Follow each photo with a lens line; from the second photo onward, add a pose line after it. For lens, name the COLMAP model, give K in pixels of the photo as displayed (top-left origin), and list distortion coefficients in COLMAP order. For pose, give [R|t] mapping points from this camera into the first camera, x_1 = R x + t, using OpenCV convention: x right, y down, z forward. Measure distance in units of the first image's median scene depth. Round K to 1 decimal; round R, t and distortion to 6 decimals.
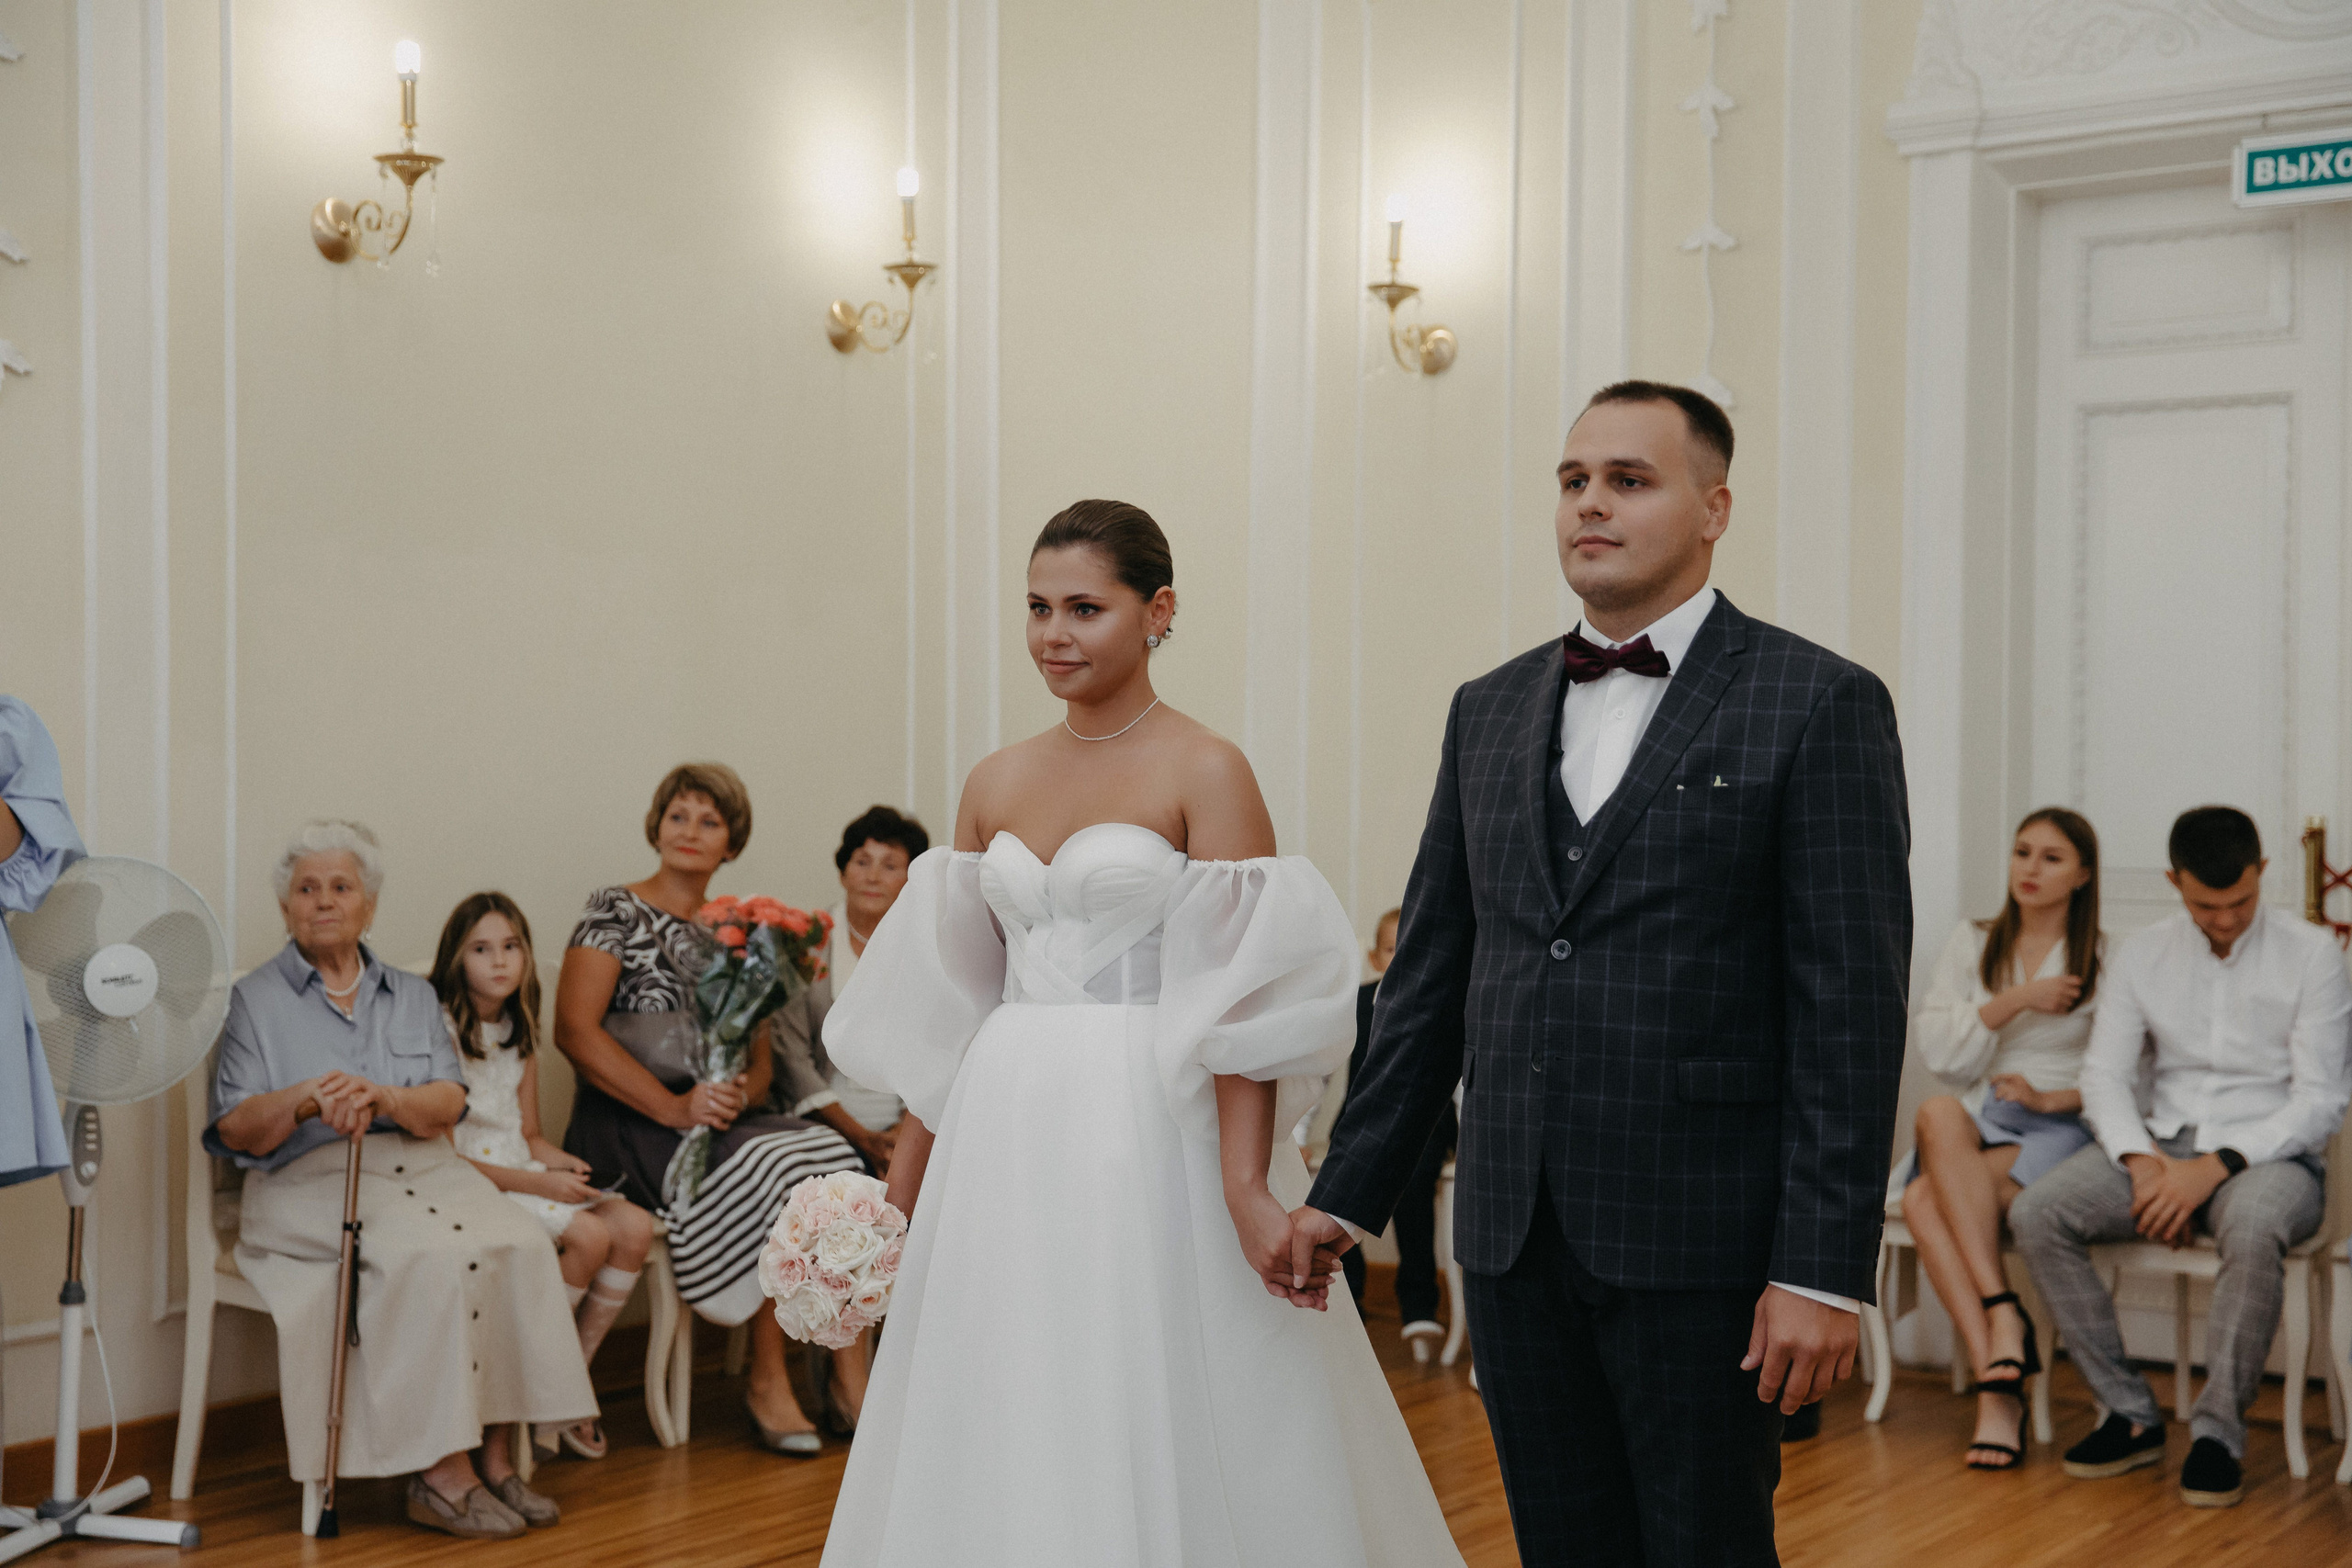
lens RADIAL K [[2993.1, 0, 1176.1], [0, 2993.1, 804.3], [0, 0, 1]] dist [0.073809, 0.027328]
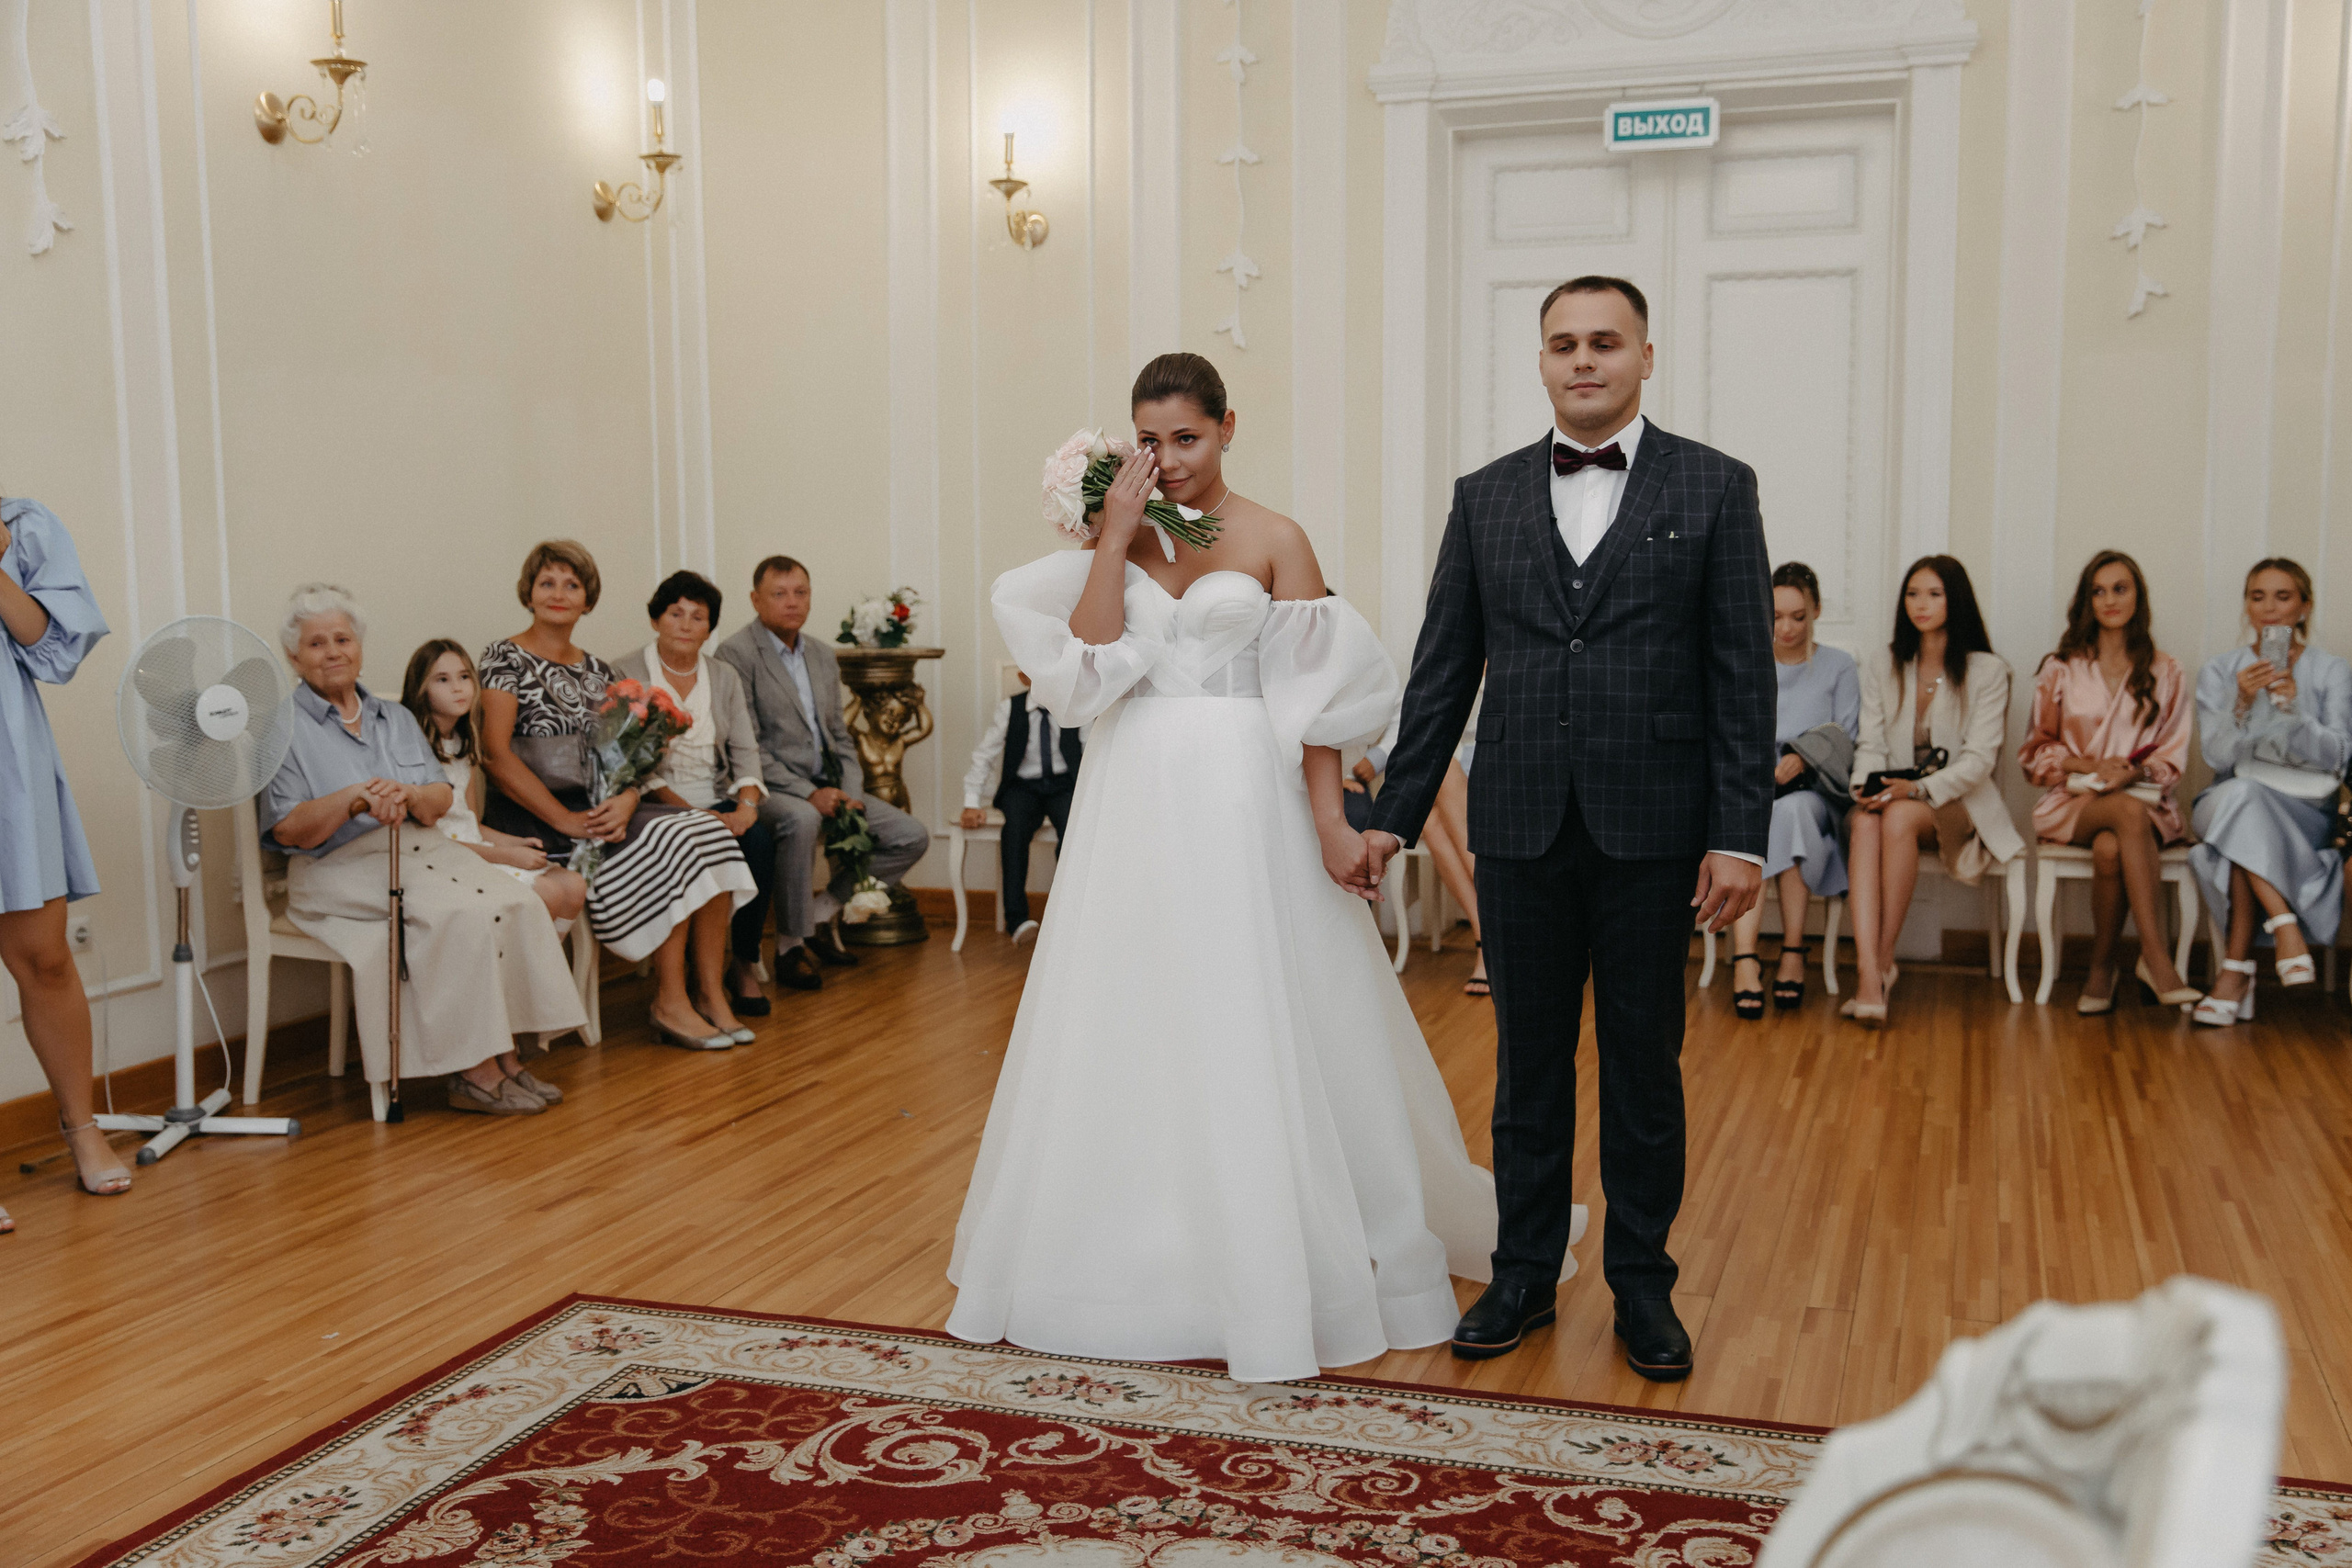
lens RADIAL K [[2282.1, 0, 1176.0], [0, 2282.1, 784.0], [0, 0, 1]] dist [0.000285, 0.046880]
pose [[0.962648, -0.040291, 0.267742, -0.199798], [0.015161, 0.995336, 0.095270, 0.001795], [-0.270332, -0.087652, 0.958769, -0.047424]]
